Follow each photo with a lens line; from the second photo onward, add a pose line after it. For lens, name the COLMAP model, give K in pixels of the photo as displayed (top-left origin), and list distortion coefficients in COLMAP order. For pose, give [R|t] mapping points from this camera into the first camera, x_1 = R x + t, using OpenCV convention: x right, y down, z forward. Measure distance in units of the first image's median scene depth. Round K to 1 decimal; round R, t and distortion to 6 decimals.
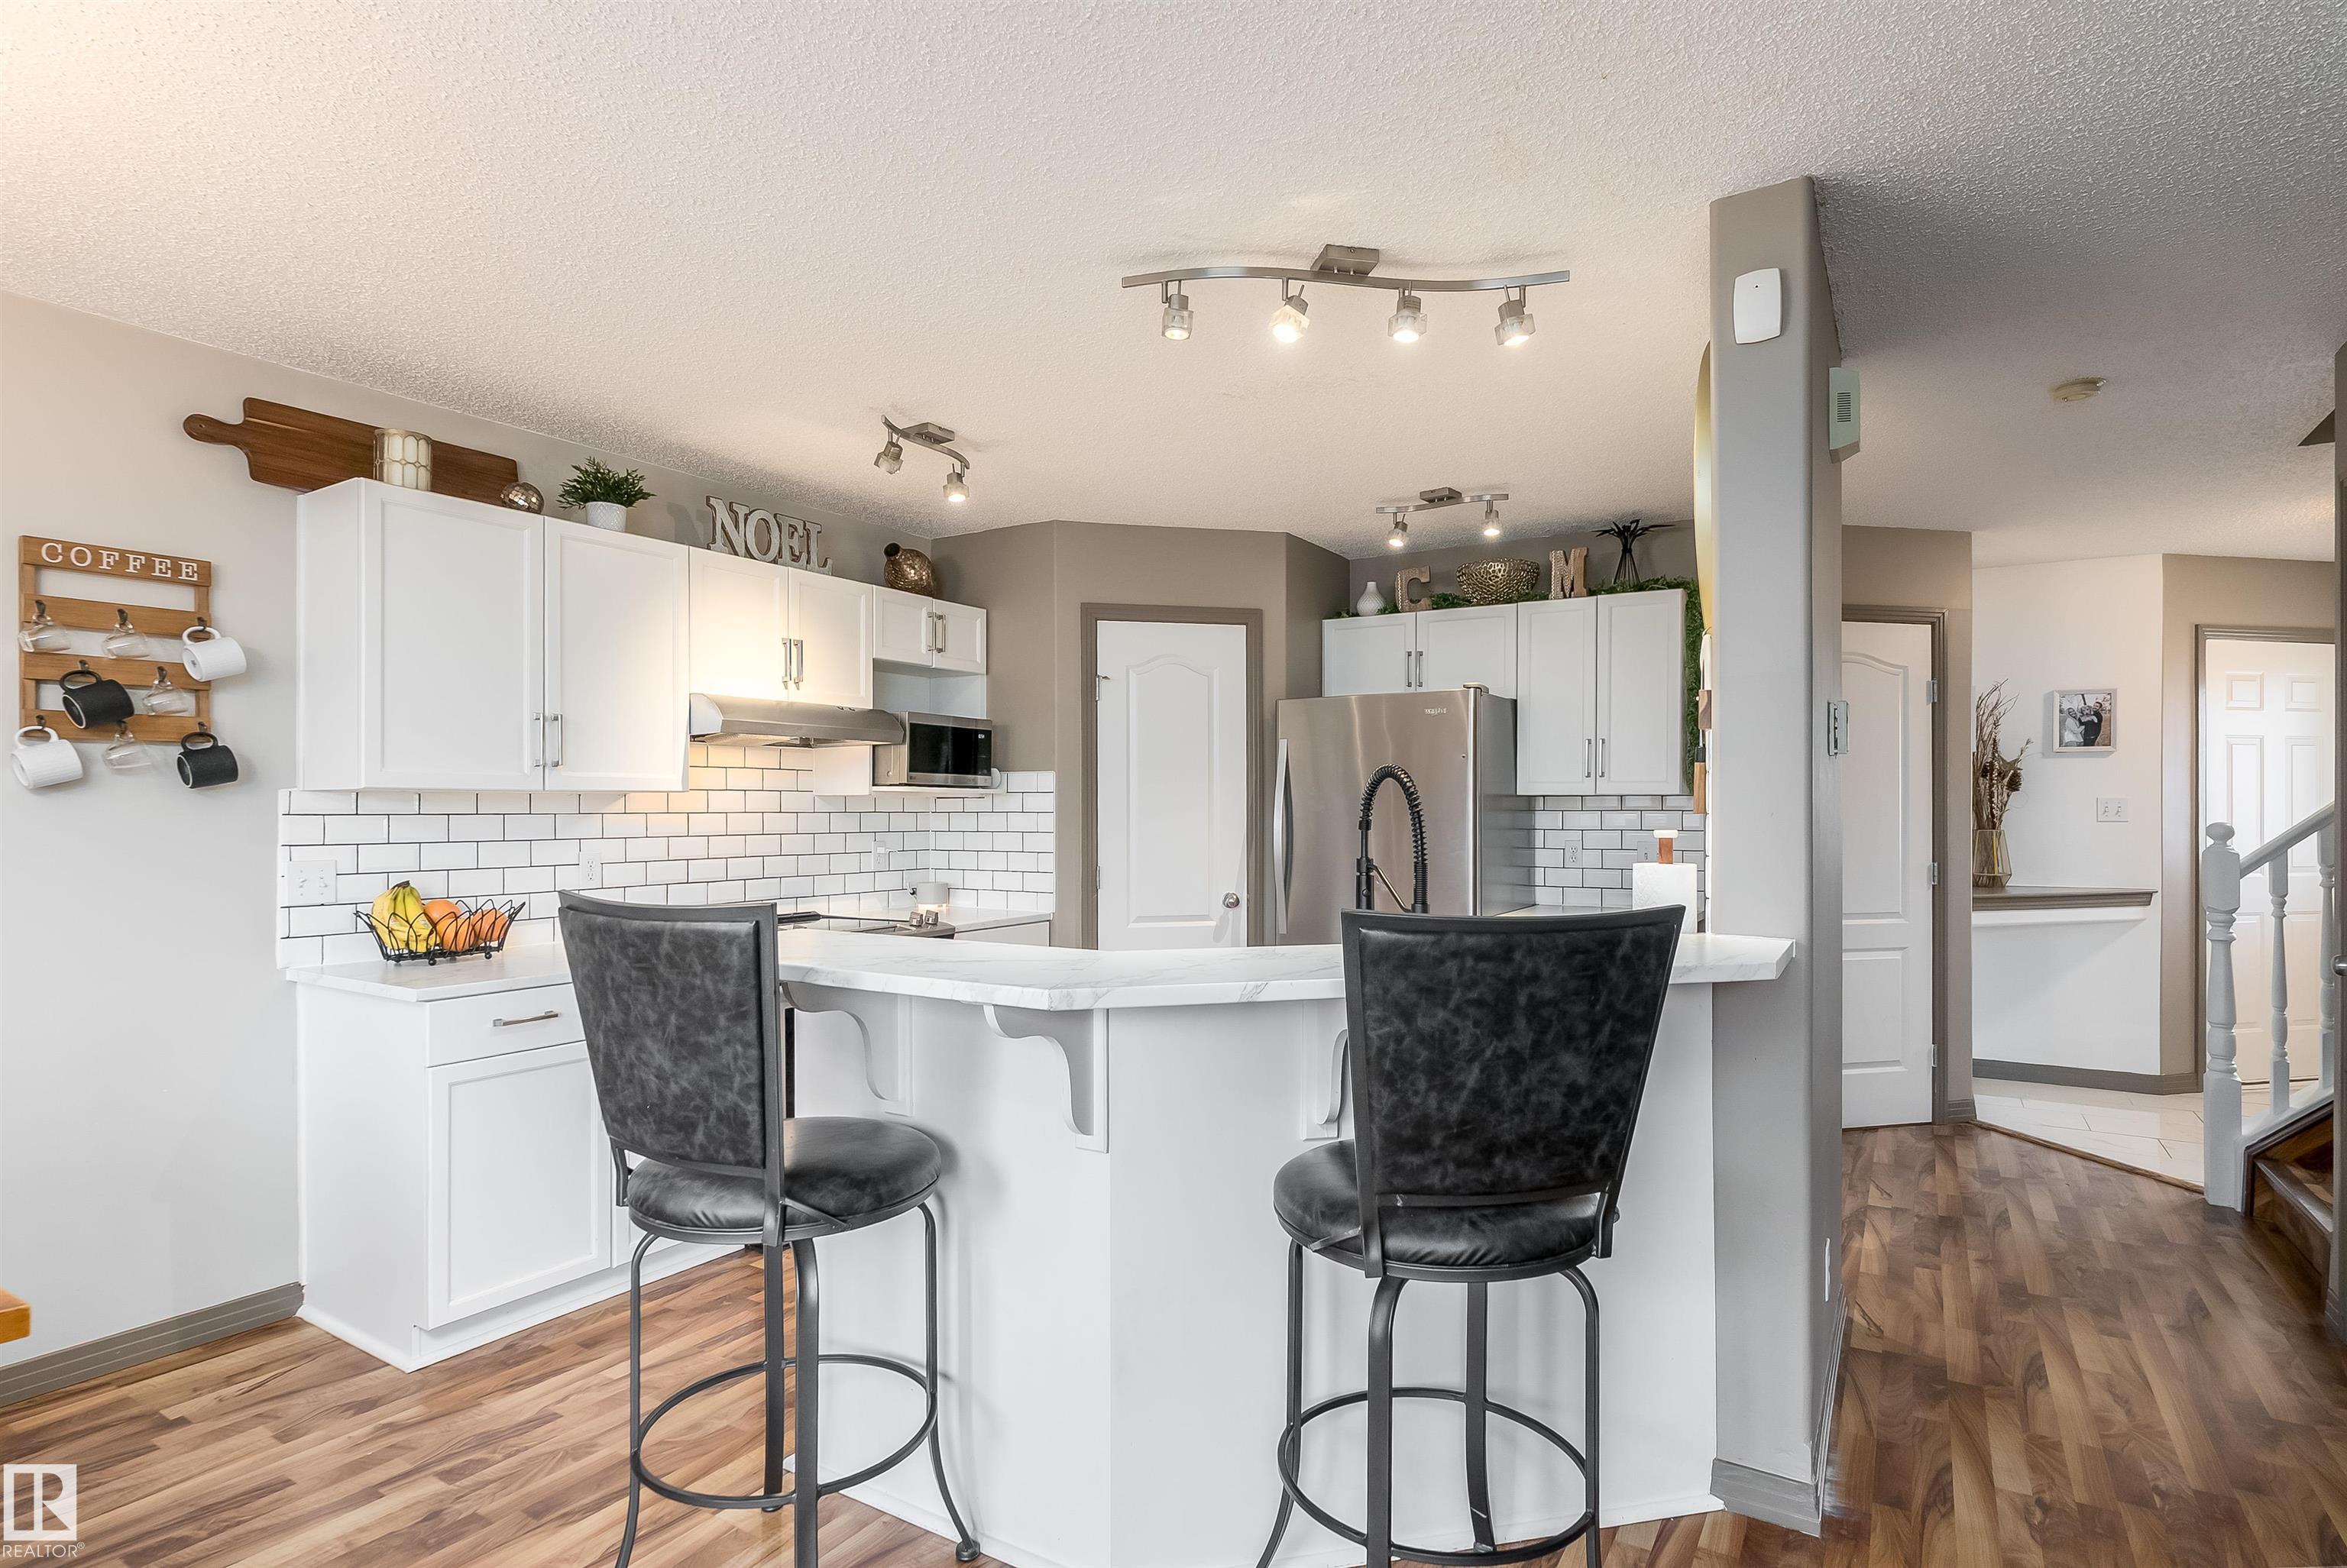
lens RADIAL K [[1205.0, 0, 1173.8], [0, 1205.0, 808.7], [0, 0, 1]] dist [-0.005780, 0.001400]
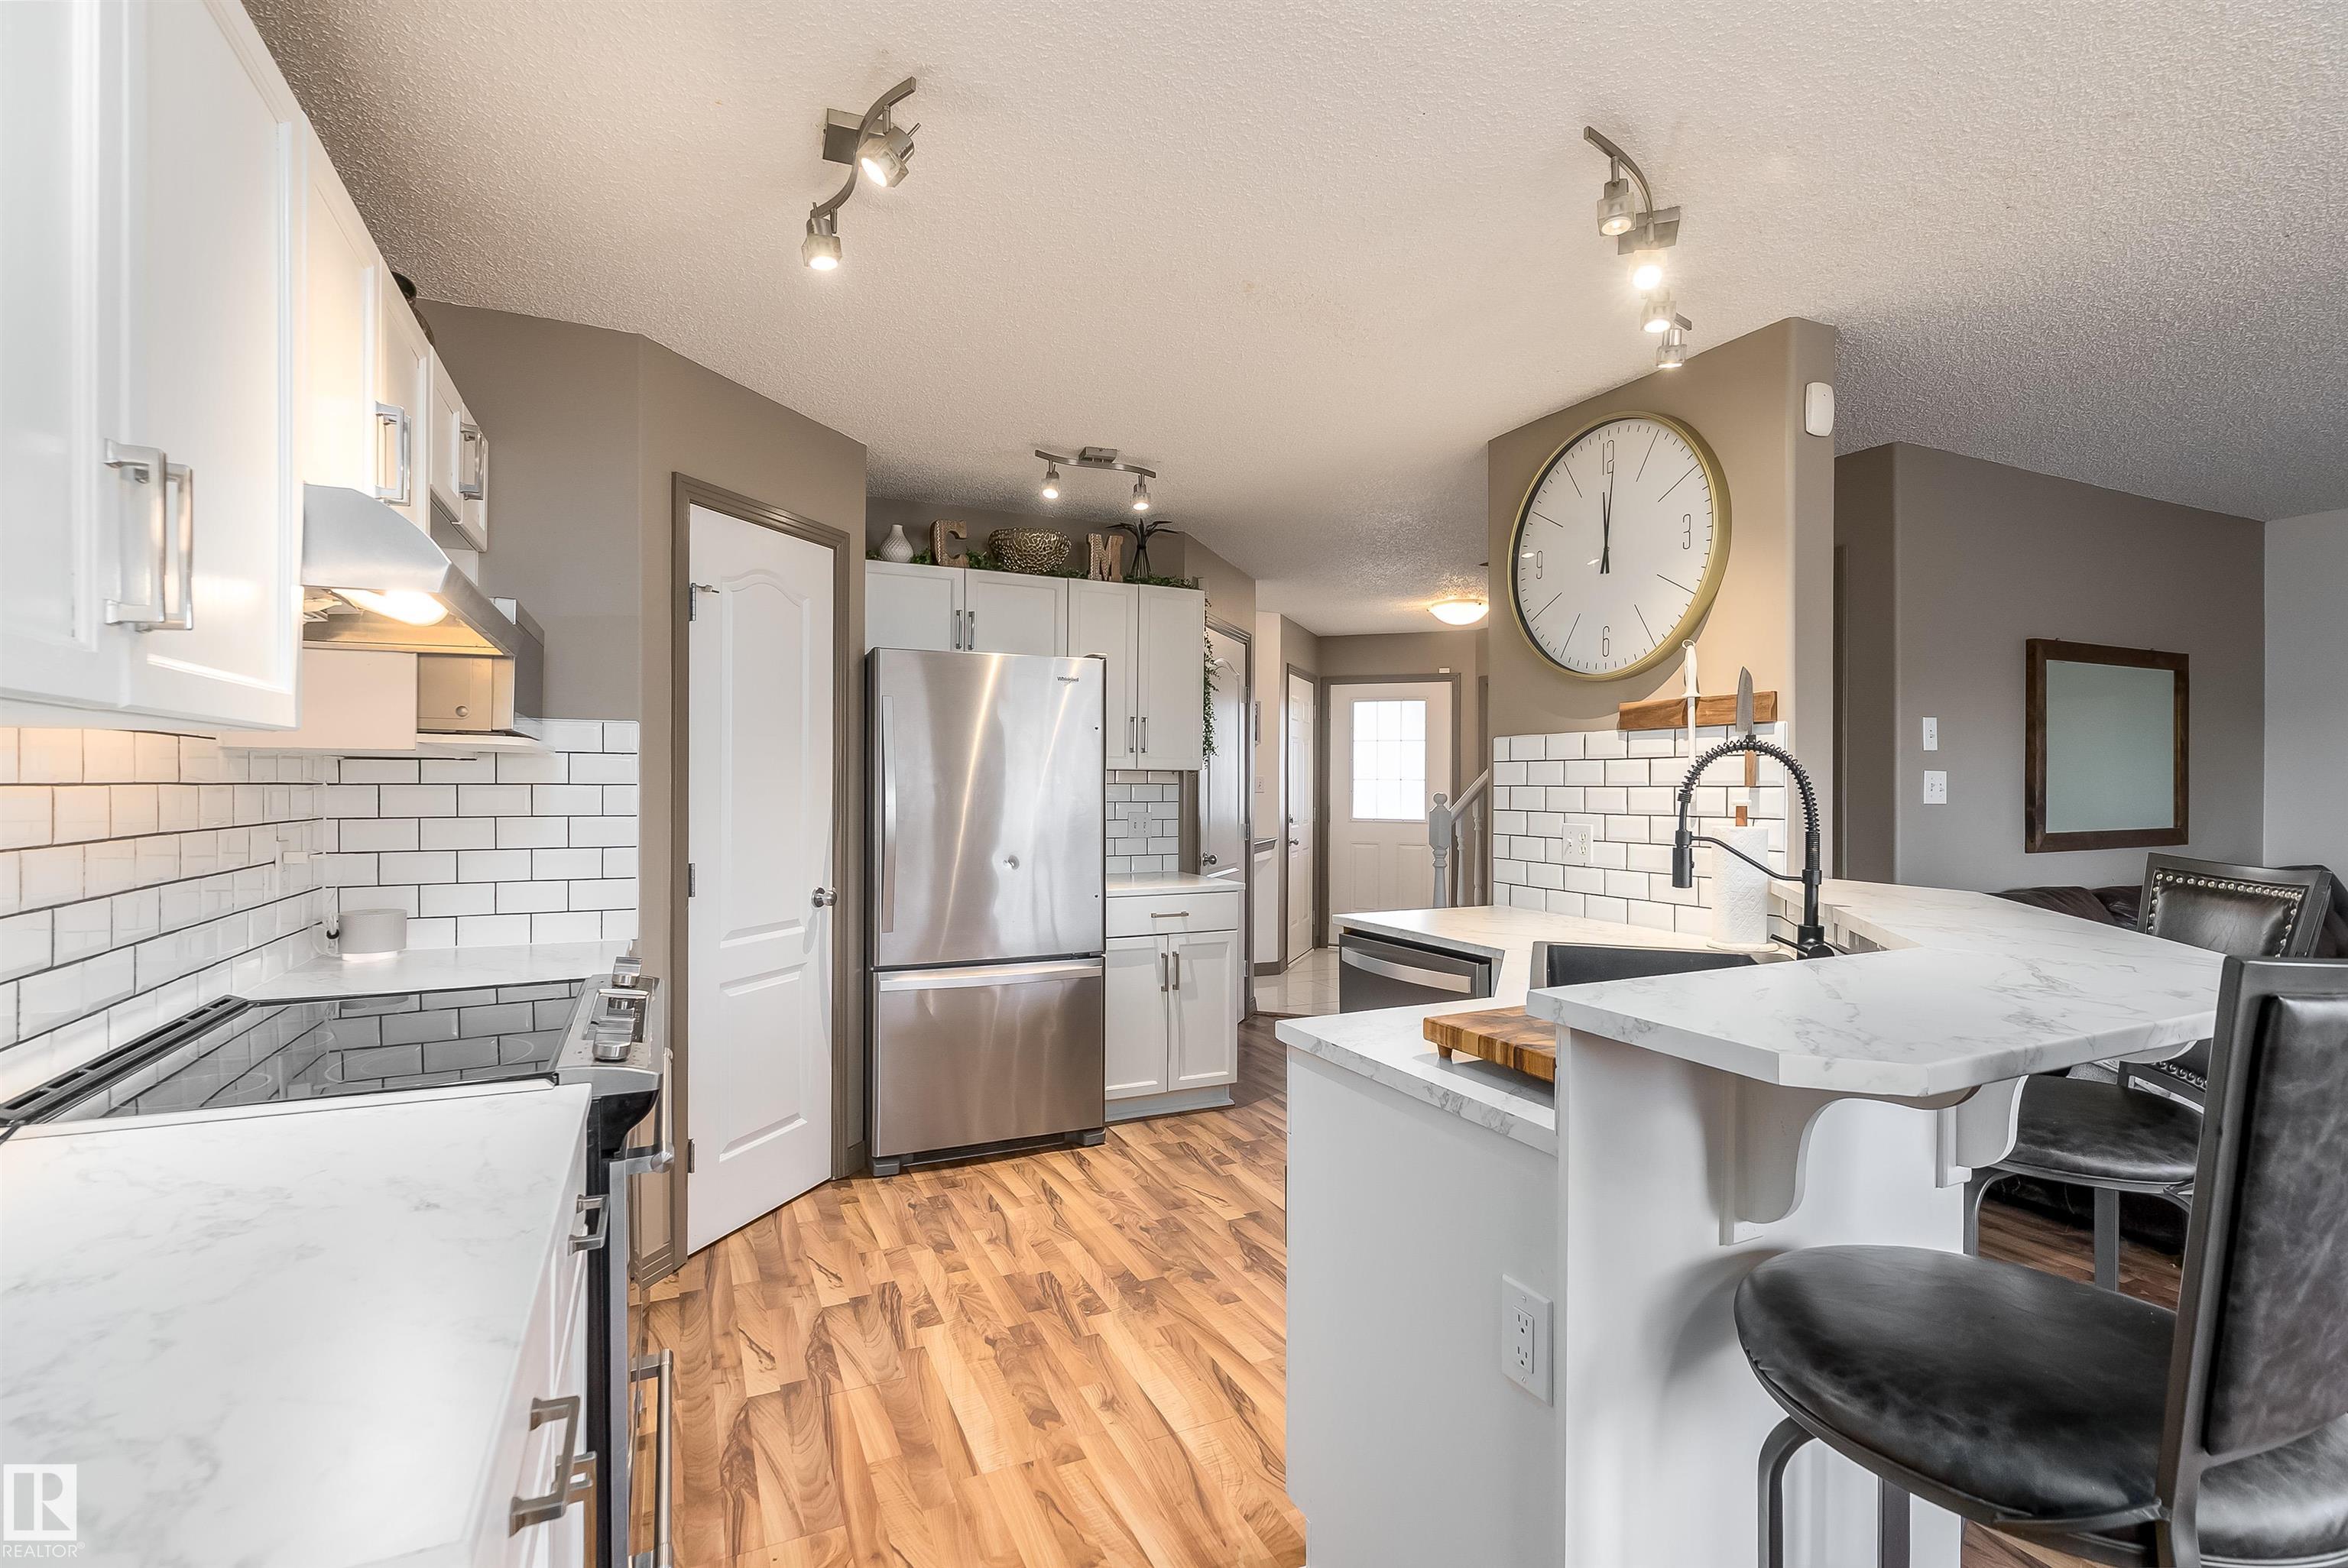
lens RADIAL K [[1077.7, 0, 1154.8], [0, 1077.7, 785.5], [0, 0, 1]] dist [-0.002789, 0.000178]
pose [[0.553785, 0.002827, 0.832655, -0.660298], [-0.005457, 0.999985, 0.000235, 0.002948], [-0.832642, -0.004674, 0.553792, 0.686110]]
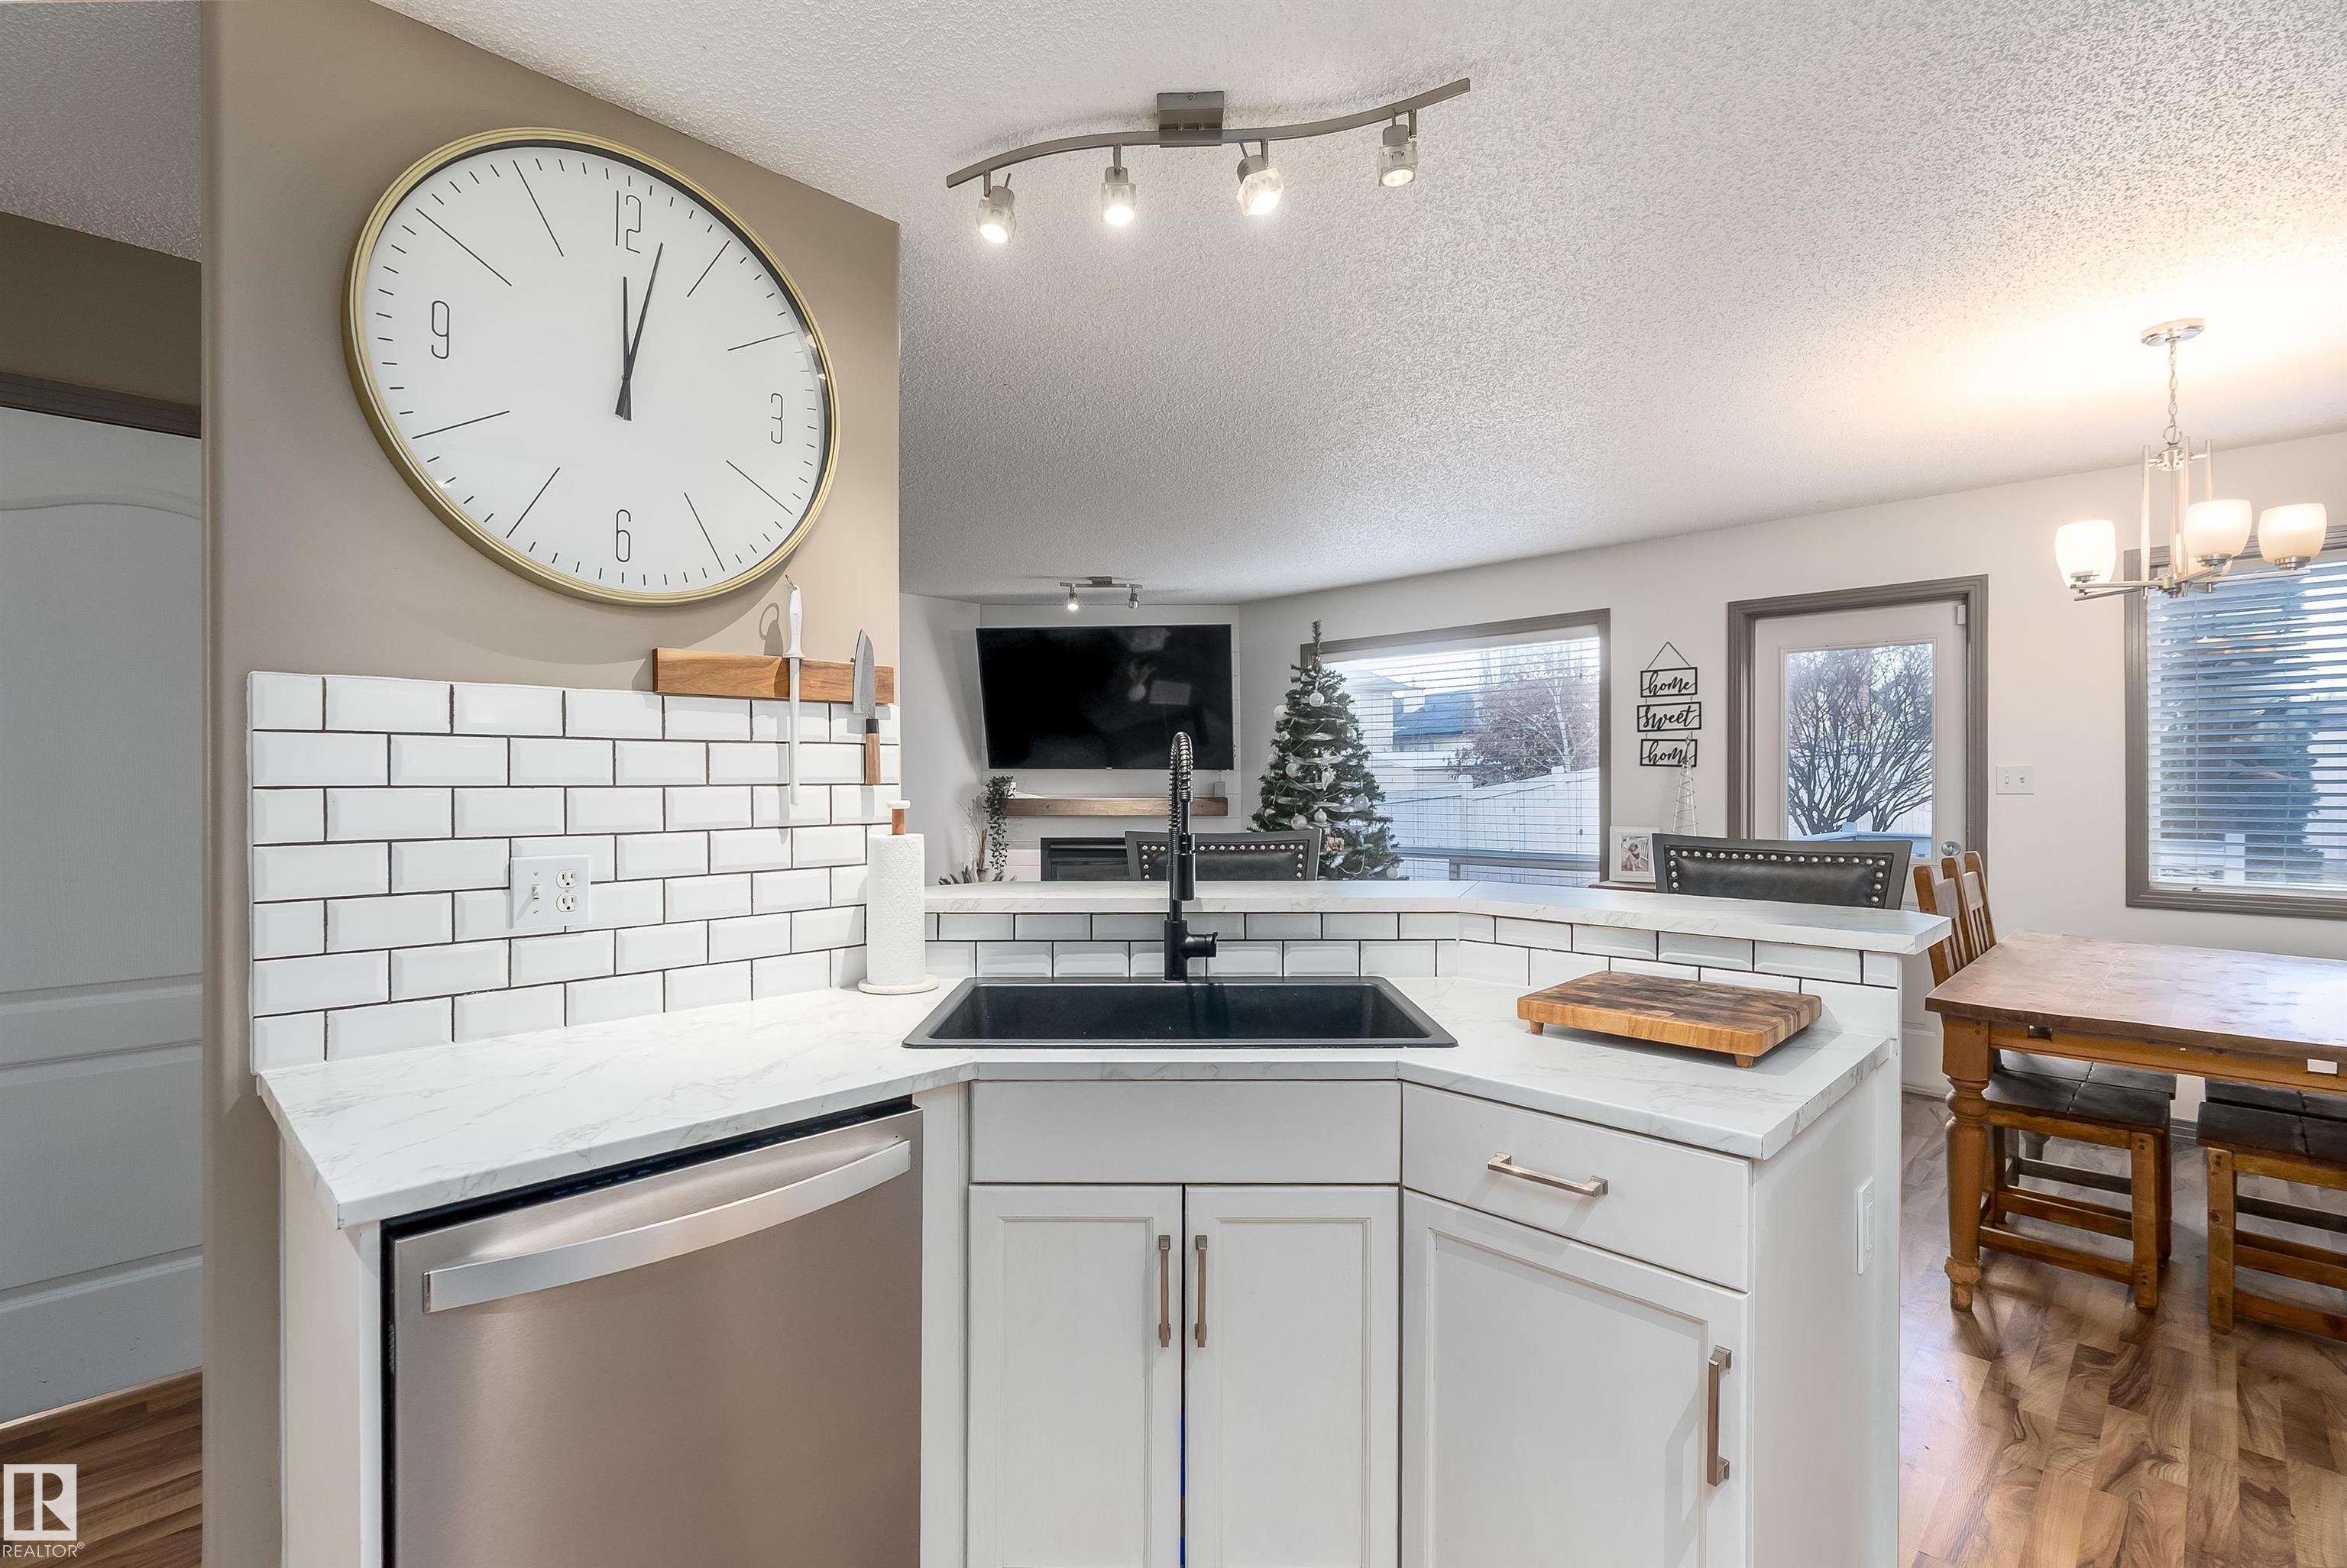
lens RADIAL K [[1077.3, 0, 1154.3], [0, 1077.3, 785.5], [0, 0, 1]] dist [-0.002789, 0.000178]
pose [[-0.972197, 0.004399, 0.234125, -0.003792], [0.005089, 0.999984, 0.002342, 0.001488], [-0.234111, 0.003469, -0.972204, 1.394137]]
